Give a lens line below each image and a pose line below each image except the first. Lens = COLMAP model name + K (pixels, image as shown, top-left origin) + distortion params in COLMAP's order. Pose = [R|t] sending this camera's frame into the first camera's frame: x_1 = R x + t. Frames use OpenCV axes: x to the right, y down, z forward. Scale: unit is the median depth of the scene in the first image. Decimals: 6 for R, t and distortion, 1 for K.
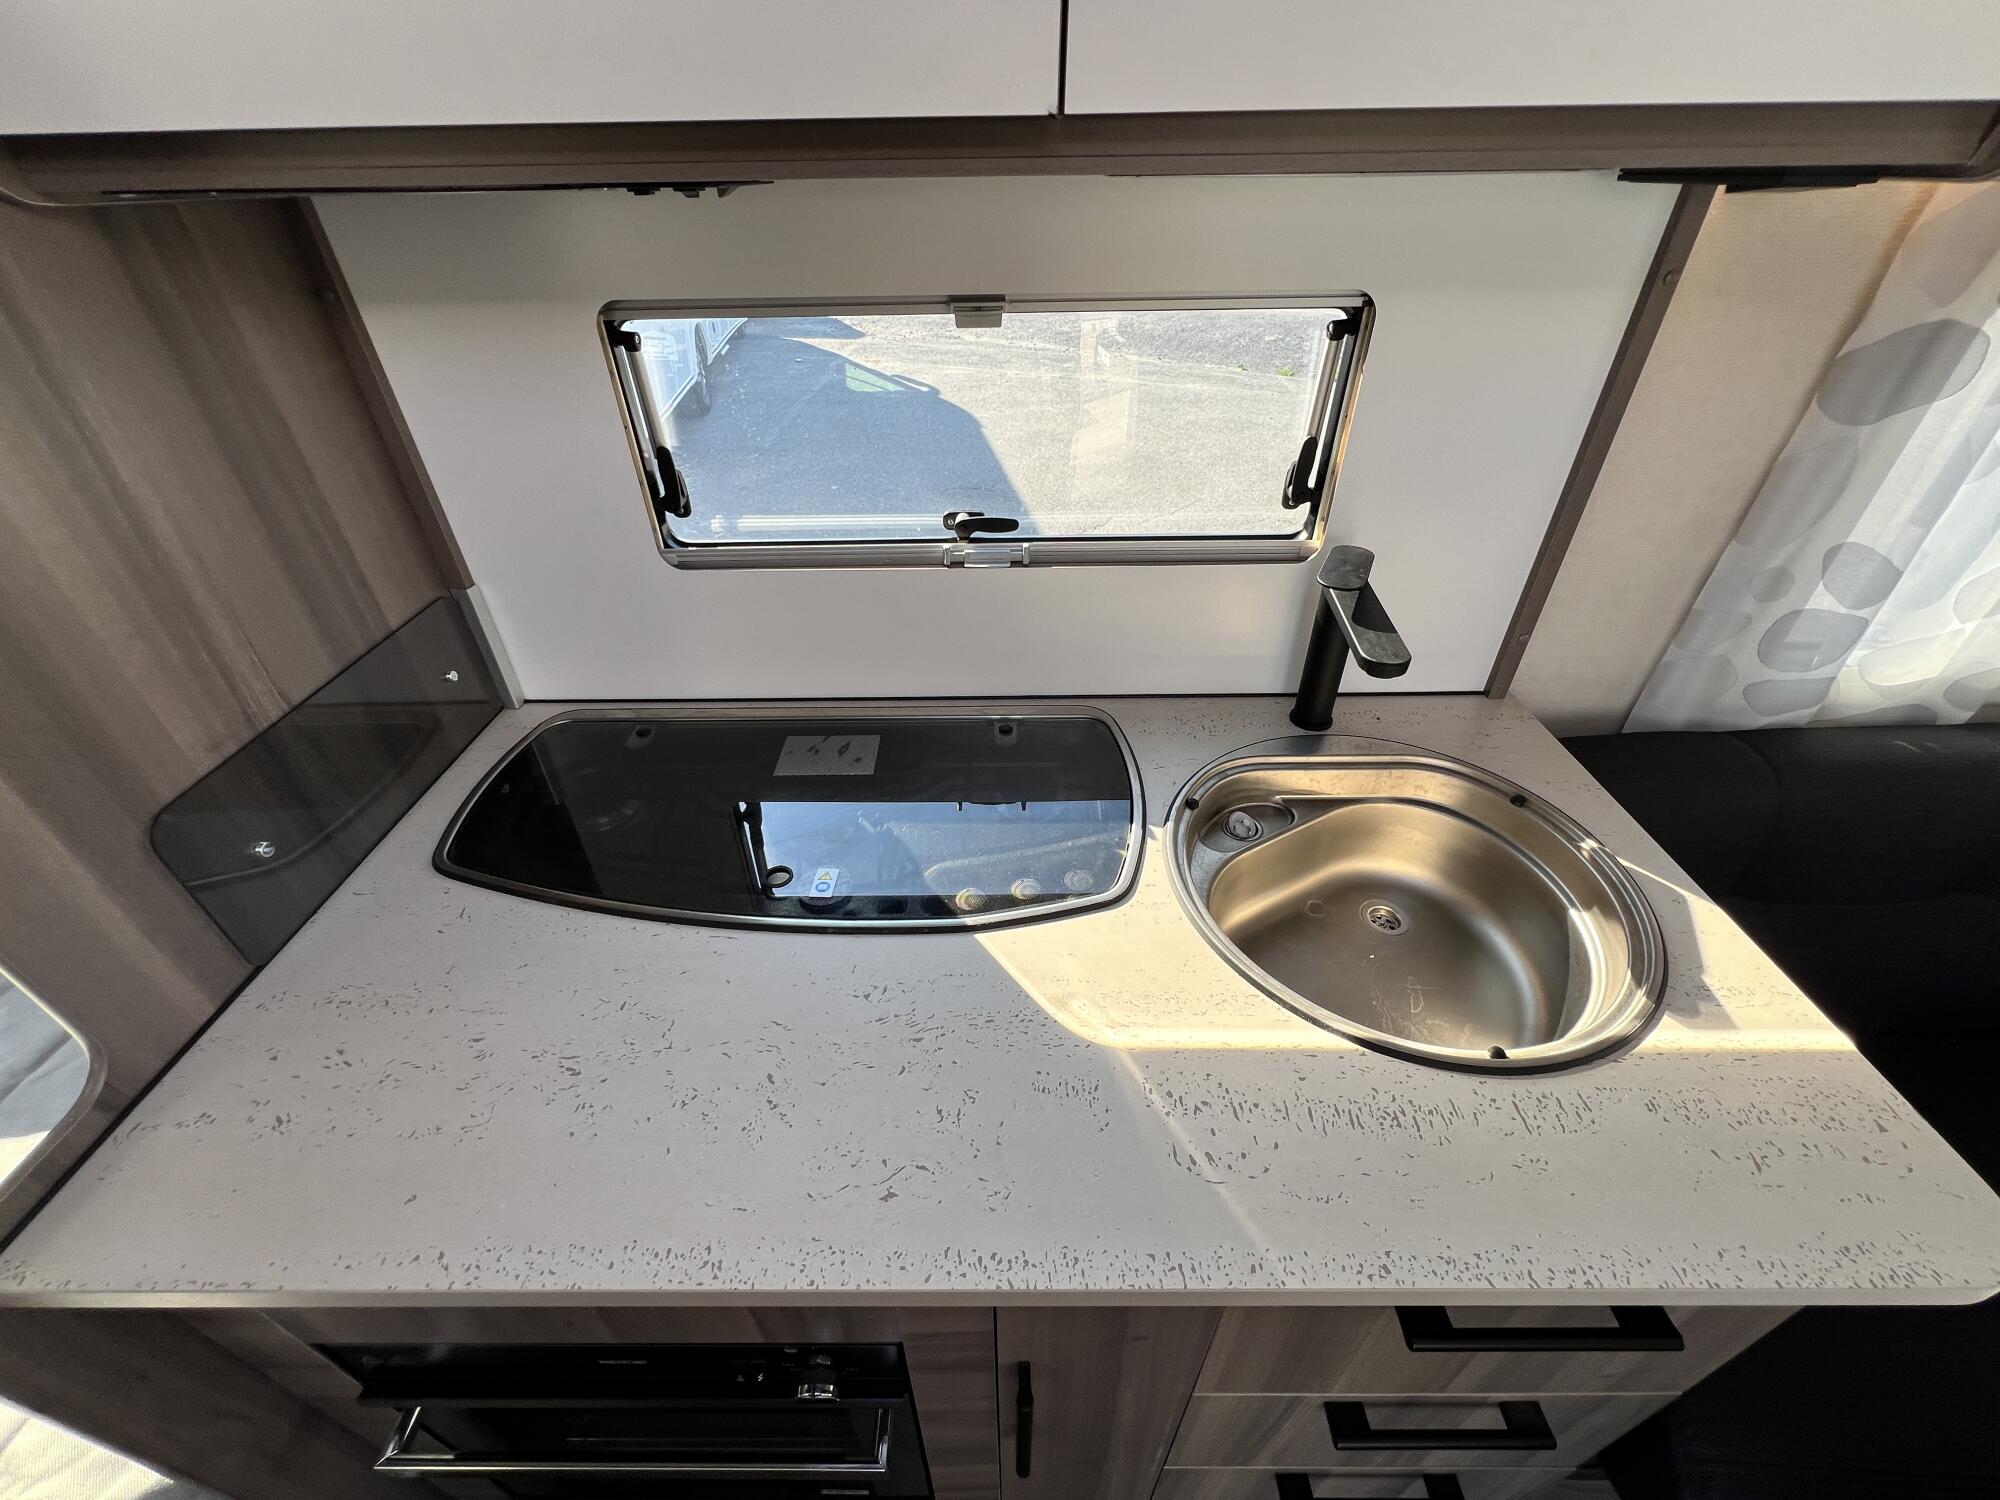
lens RADIAL K [[803.1, 0, 997.8], [0, 803.1, 744.3], [0, 0, 1]] dist [-0.002255, 0.000407]
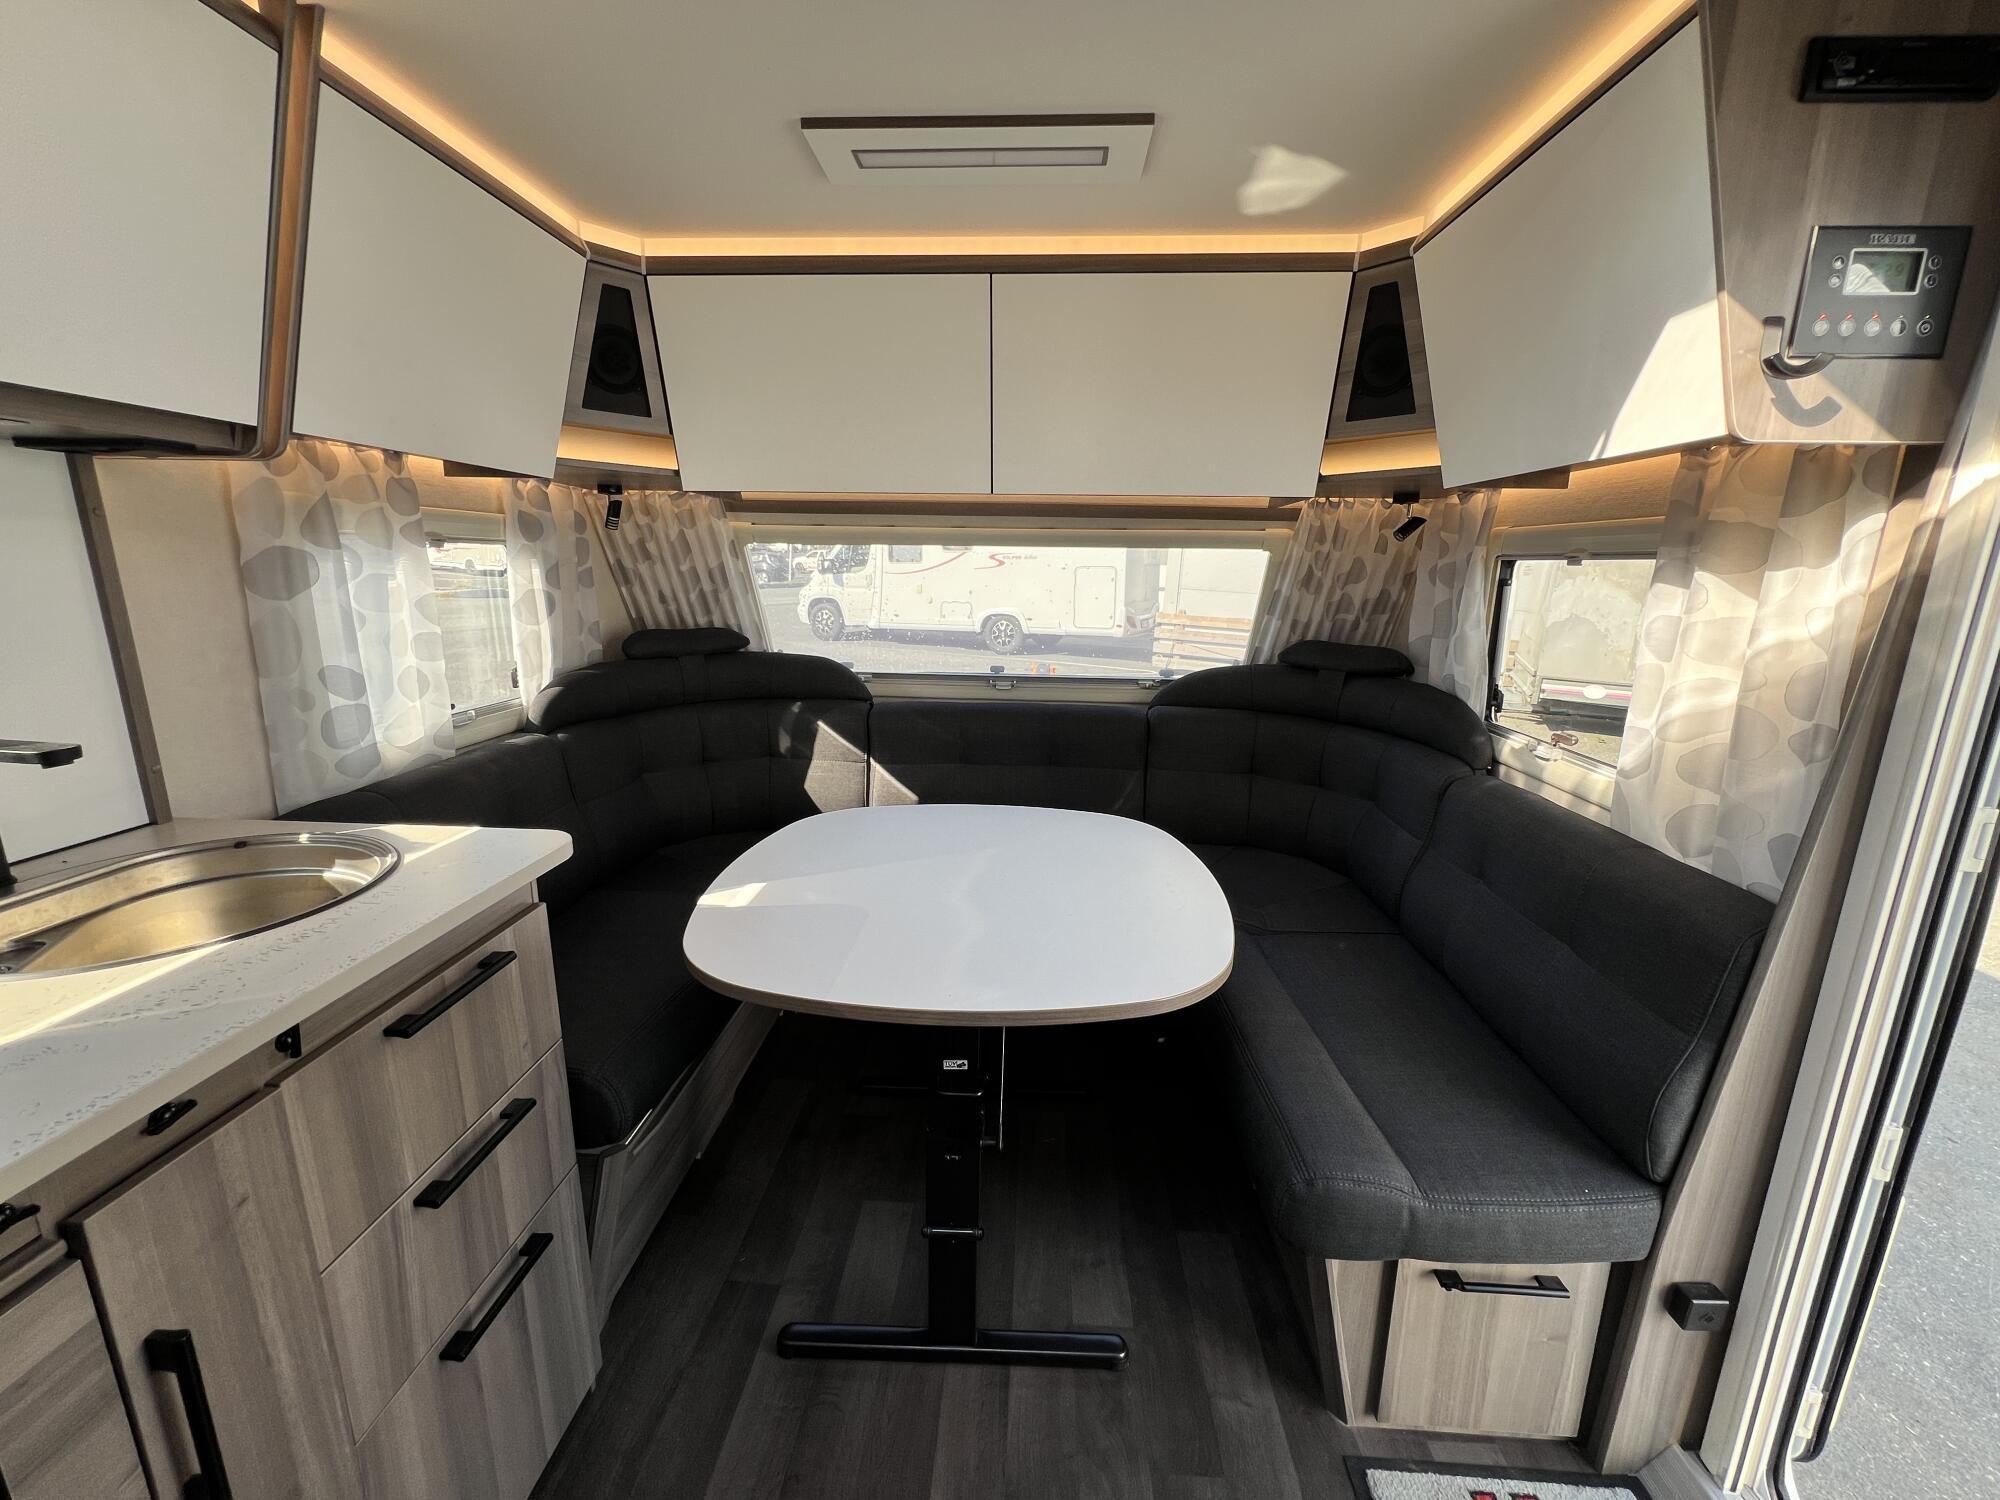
lens RADIAL K [[801.5, 0, 997.6], [0, 801.5, 750.5], [0, 0, 1]] dist [-0.005998, 0.001583]
pose [[0.057174, -0.213128, 0.975350, -0.575359], [0.566823, 0.811153, 0.144022, 0.486164], [-0.821853, 0.544617, 0.167183, -0.375293]]
